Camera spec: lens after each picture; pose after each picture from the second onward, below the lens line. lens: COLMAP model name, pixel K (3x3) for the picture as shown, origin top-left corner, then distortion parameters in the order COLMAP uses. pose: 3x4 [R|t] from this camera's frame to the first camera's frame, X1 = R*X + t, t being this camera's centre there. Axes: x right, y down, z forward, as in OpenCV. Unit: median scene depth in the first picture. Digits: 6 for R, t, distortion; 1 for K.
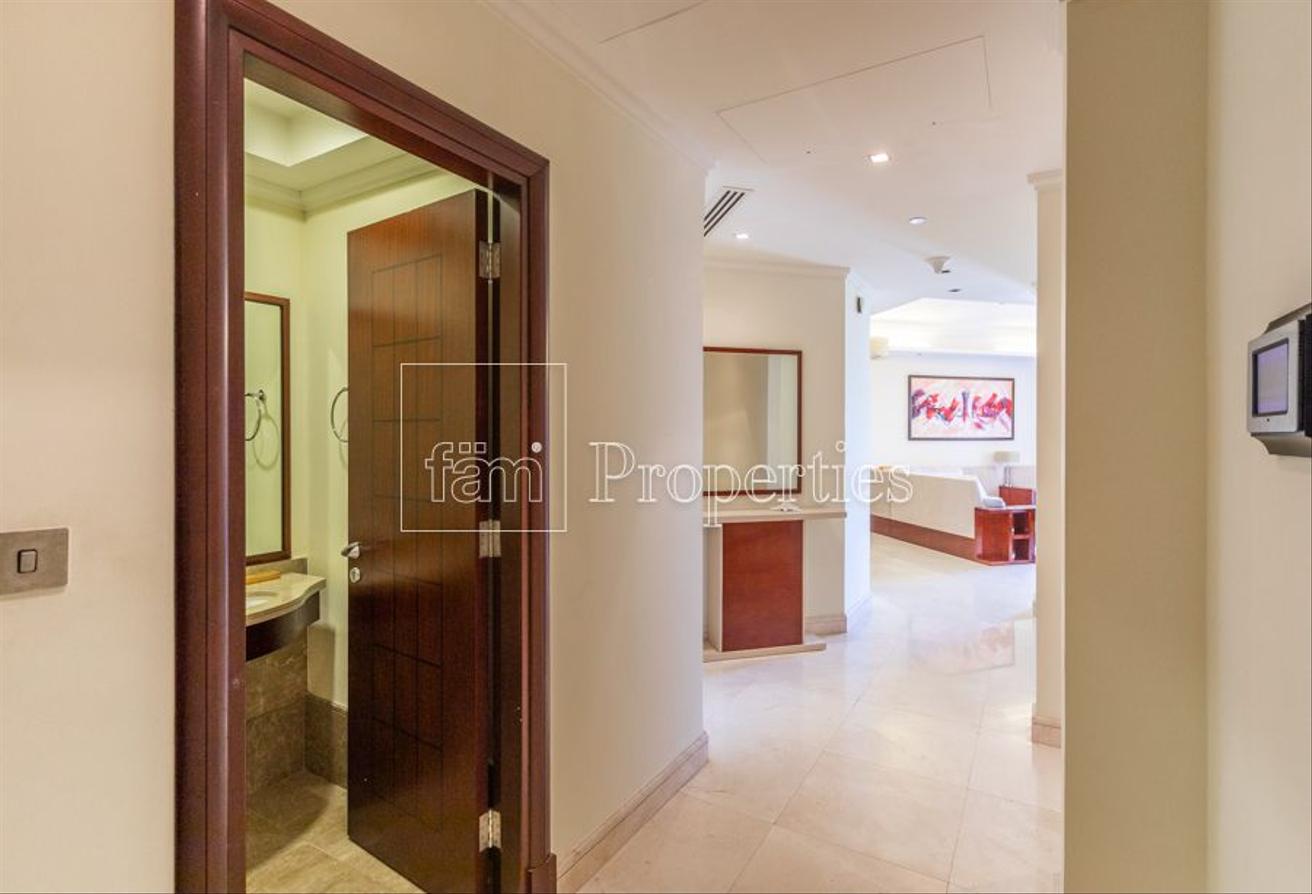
lens RADIAL K [[592.5, 0, 694.3], [0, 592.5, 433.5], [0, 0, 1]] dist [0.000586, 0.000864]
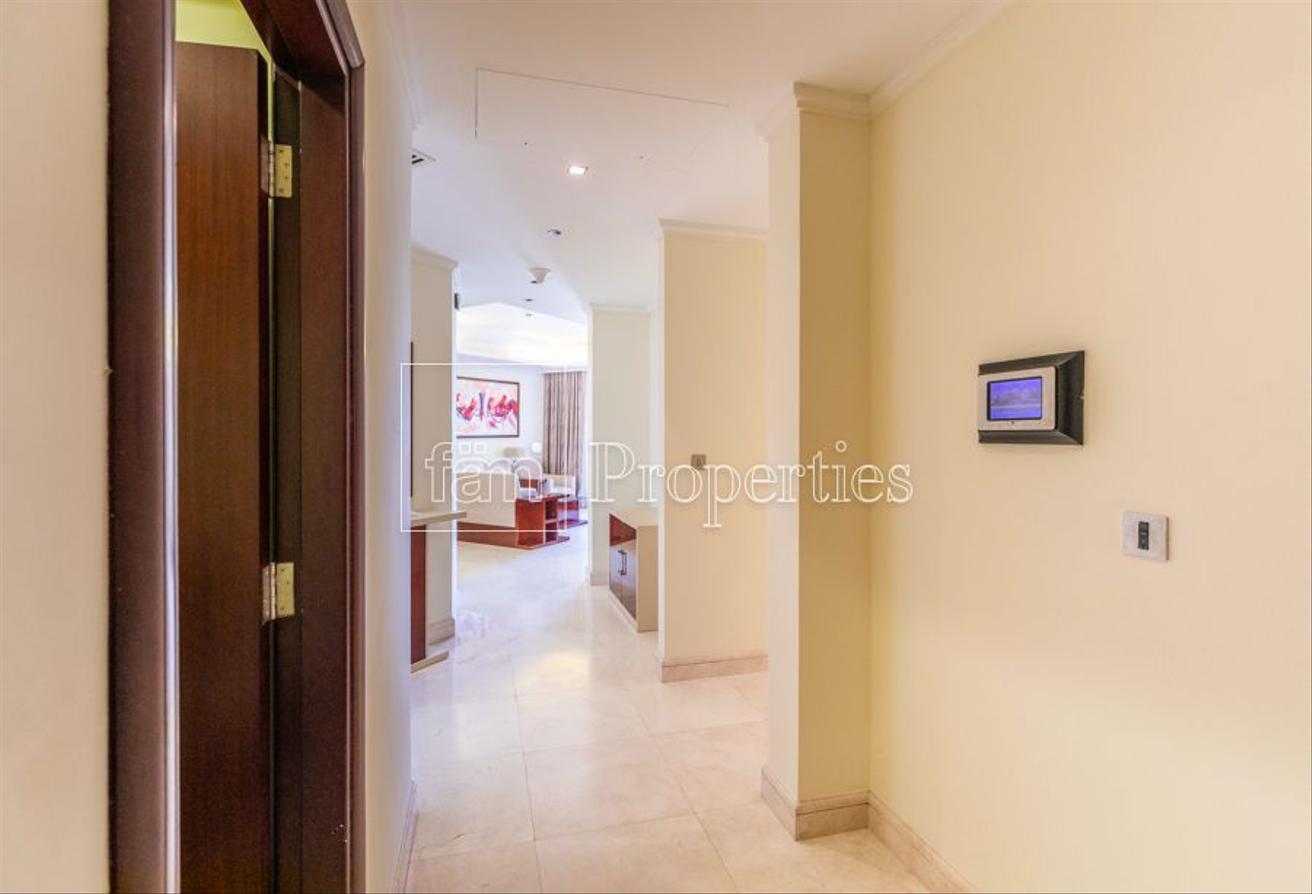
lens RADIAL K [[592.5, 0, 617.6], [0, 592.5, 433.4], [0, 0, 1]] dist [0.000586, 0.000864]
pose [[0.734687, -0.003956, 0.678394, -0.091468], [0.001954, 0.999991, 0.003716, -0.000061], [-0.678403, -0.001405, 0.734689, 0.046122]]
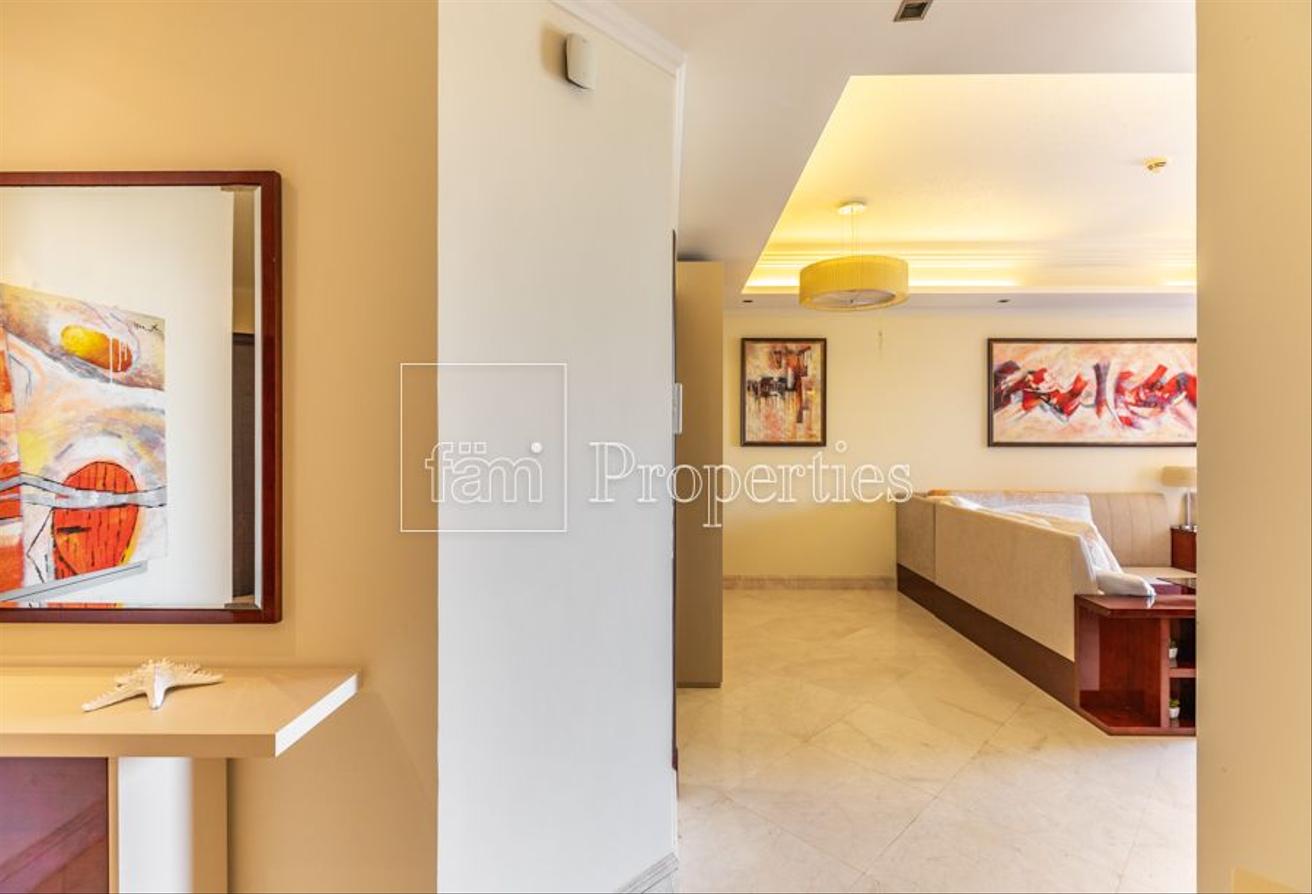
lens RADIAL K [[592.5, 0, 657.3], [0, 592.5, 430.7], [0, 0, 1]] dist [0.000586, 0.000864]
pose [[0.961550, -0.001105, -0.274628, 0.200576], [-0.001166, 0.999966, -0.008108, 0.000751], [0.274627, 0.008117, 0.961516, 0.323268]]
